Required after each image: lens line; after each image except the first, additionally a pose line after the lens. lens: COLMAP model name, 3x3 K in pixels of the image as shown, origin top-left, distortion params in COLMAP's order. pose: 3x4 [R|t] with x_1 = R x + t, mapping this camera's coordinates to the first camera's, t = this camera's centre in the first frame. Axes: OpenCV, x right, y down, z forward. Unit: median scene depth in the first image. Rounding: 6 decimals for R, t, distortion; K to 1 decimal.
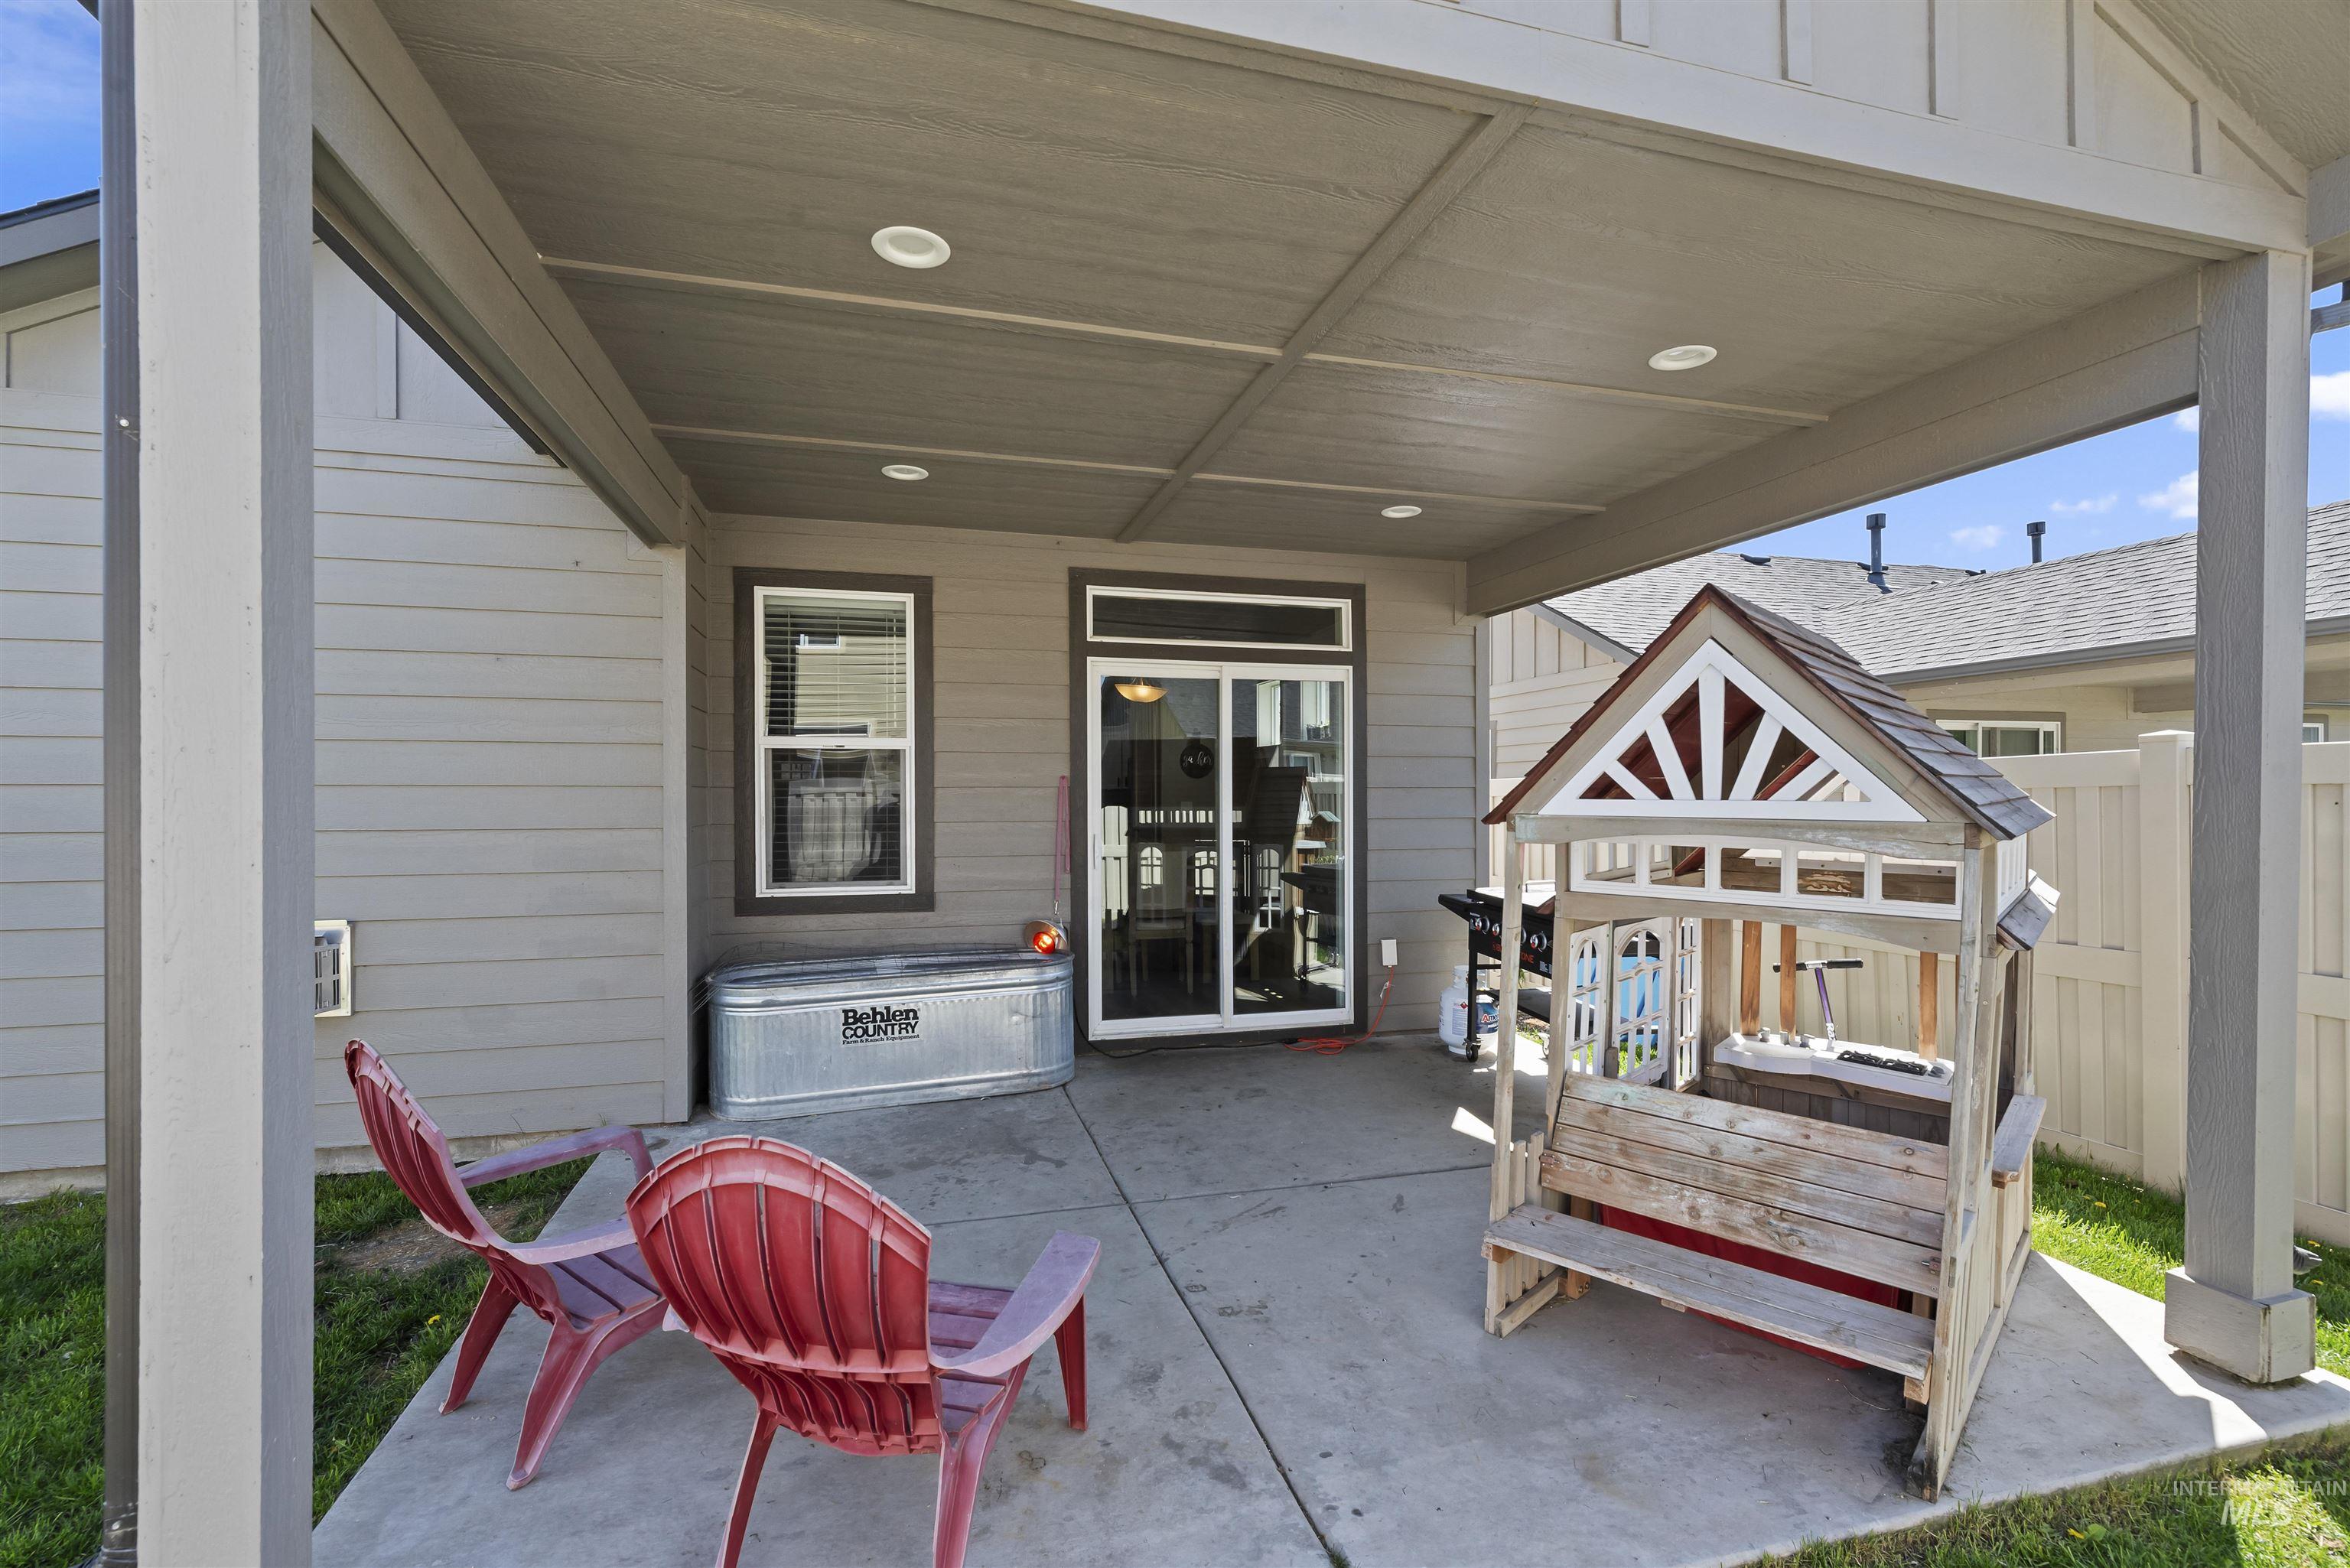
lens RADIAL K [[1038.3, 0, 1195.4], [0, 1038.3, 803.7], [0, 0, 1]] dist [0.001135, 0.000013]
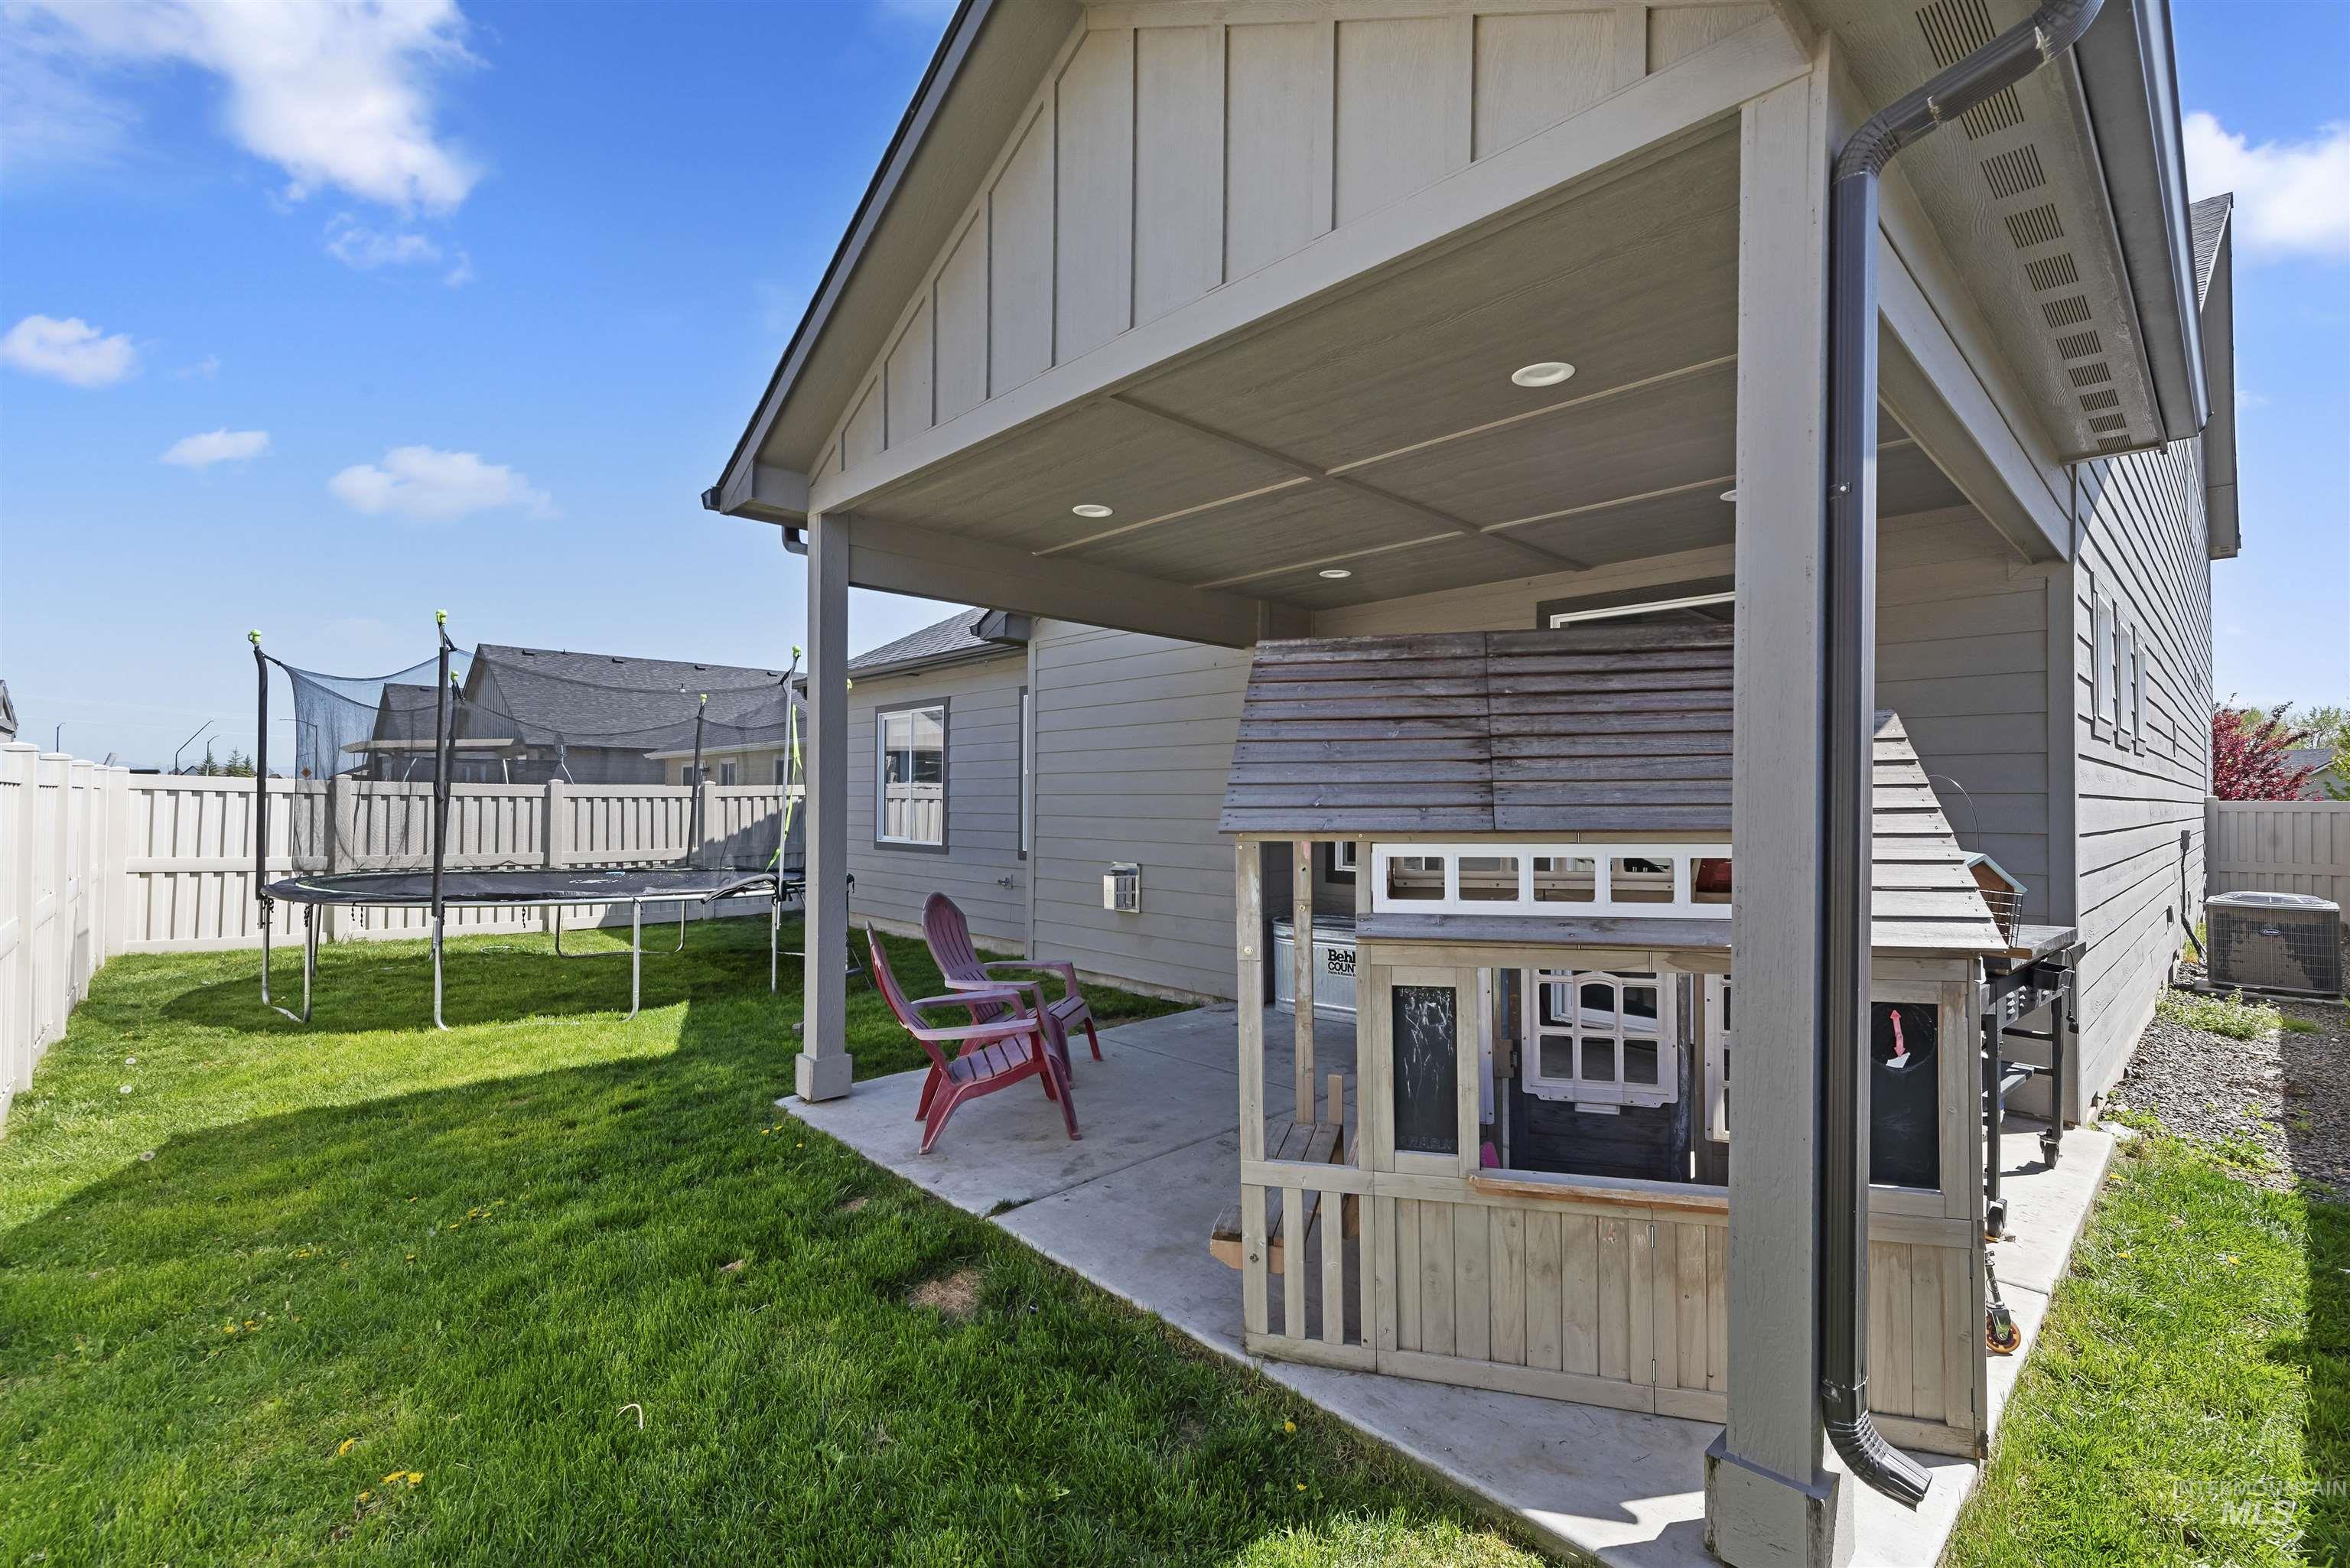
lens RADIAL K [[1038.3, 0, 1195.4], [0, 1038.3, 803.7], [0, 0, 1]] dist [0.001135, 0.000013]
pose [[0.475074, 0.008066, -0.879909, 1.024790], [-0.010179, 0.999941, 0.003671, -0.008266], [0.879887, 0.007212, 0.475128, 0.185770]]
